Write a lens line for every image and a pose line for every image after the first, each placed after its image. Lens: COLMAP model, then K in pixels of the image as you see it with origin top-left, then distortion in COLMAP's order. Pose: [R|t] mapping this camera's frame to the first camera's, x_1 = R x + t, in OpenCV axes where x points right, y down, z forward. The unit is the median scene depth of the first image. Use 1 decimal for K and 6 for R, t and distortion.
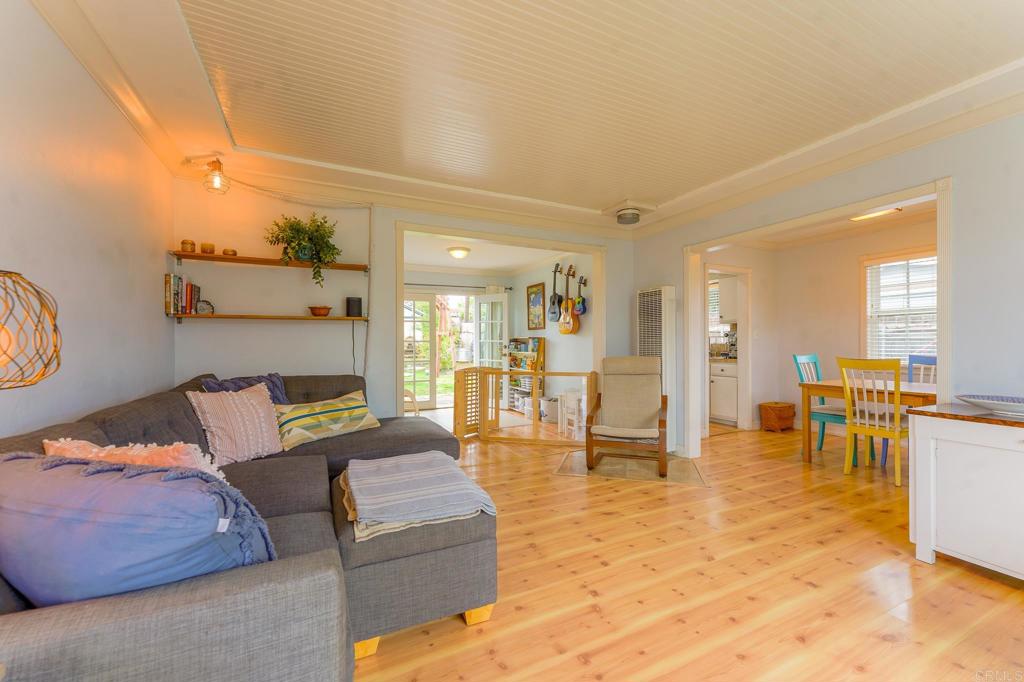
lens RADIAL K [[413.3, 0, 509.7], [0, 413.3, 344.1], [0, 0, 1]] dist [0.002245, 0.000180]
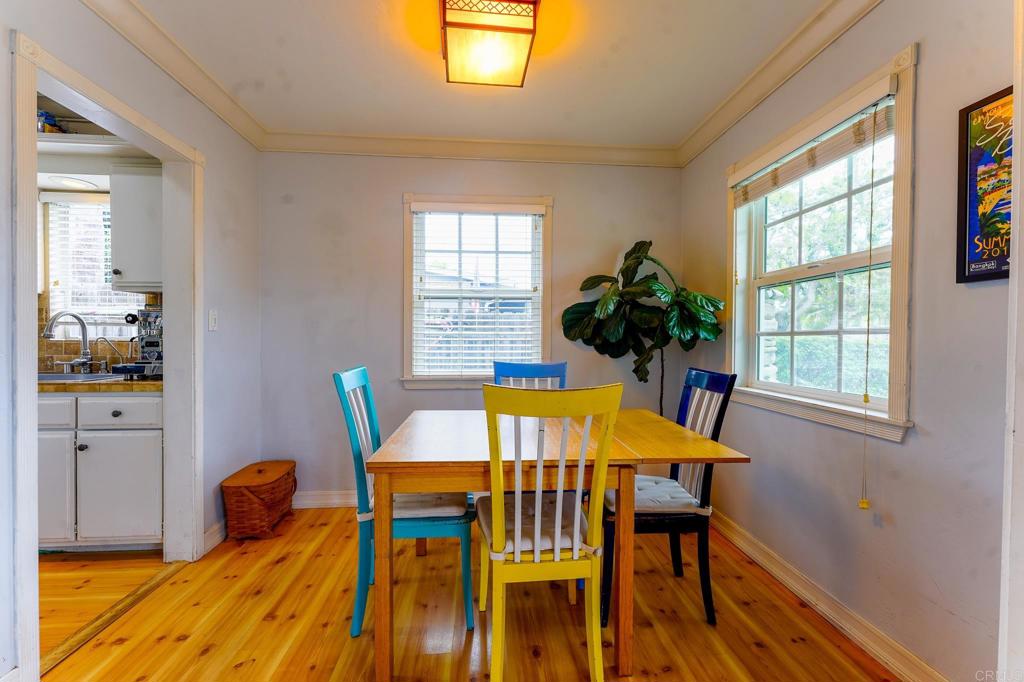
lens RADIAL K [[413.3, 0, 510.2], [0, 413.3, 345.7], [0, 0, 1]] dist [0.002245, 0.000180]
pose [[0.370647, -0.000769, 0.928773, 0.513006], [-0.005954, 0.999977, 0.003204, 0.000025], [-0.928755, -0.006718, 0.370634, 0.915401]]
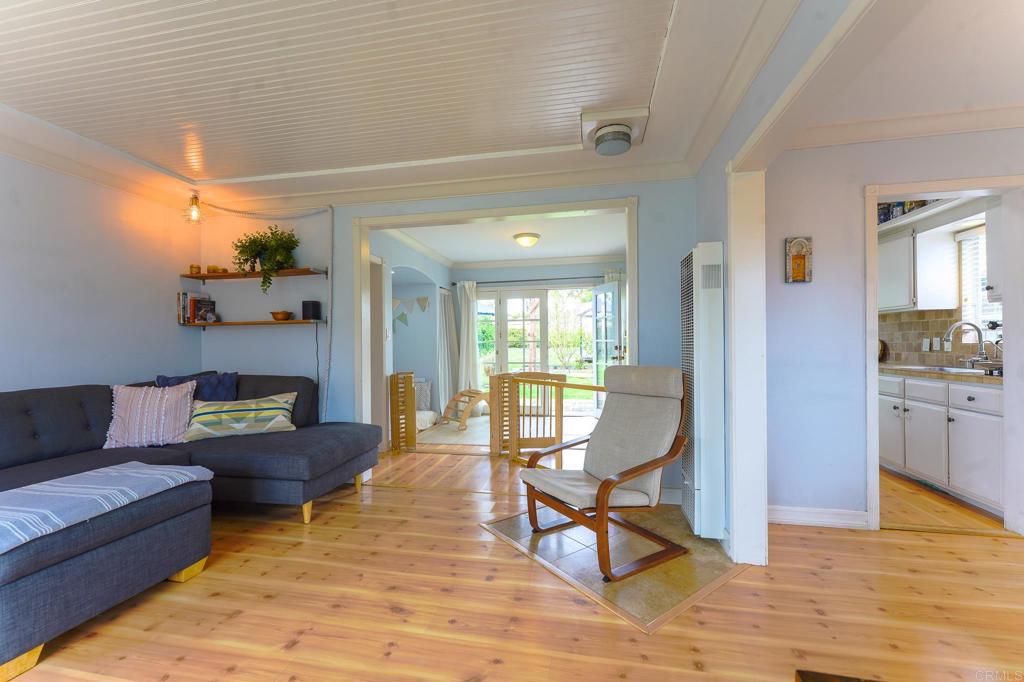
lens RADIAL K [[413.3, 0, 514.5], [0, 413.3, 341.9], [0, 0, 1]] dist [0.002245, 0.000180]
pose [[0.795537, -0.006290, -0.605872, 0.650894], [0.003702, 0.999978, -0.005520, -0.003672], [0.605894, 0.002148, 0.795543, 0.497644]]
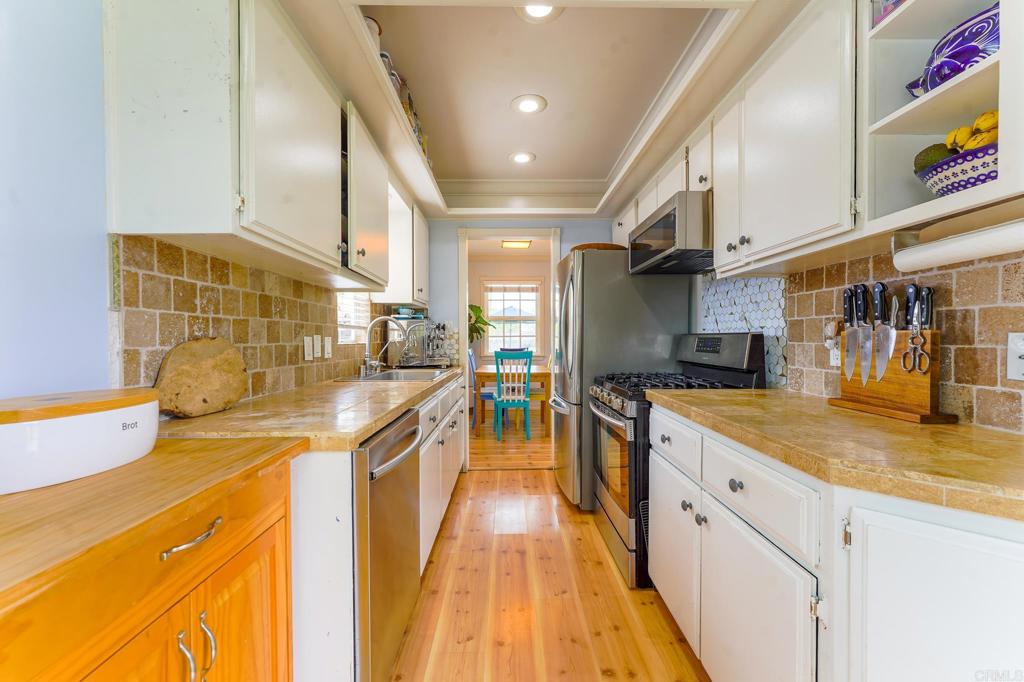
lens RADIAL K [[413.3, 0, 512.5], [0, 413.3, 339.9], [0, 0, 1]] dist [0.002245, 0.000180]
pose [[-0.904355, 0.006524, 0.426731, 0.376312], [0.010743, 0.999914, 0.007480, -0.010580], [-0.426646, 0.011349, -0.904348, 2.280712]]
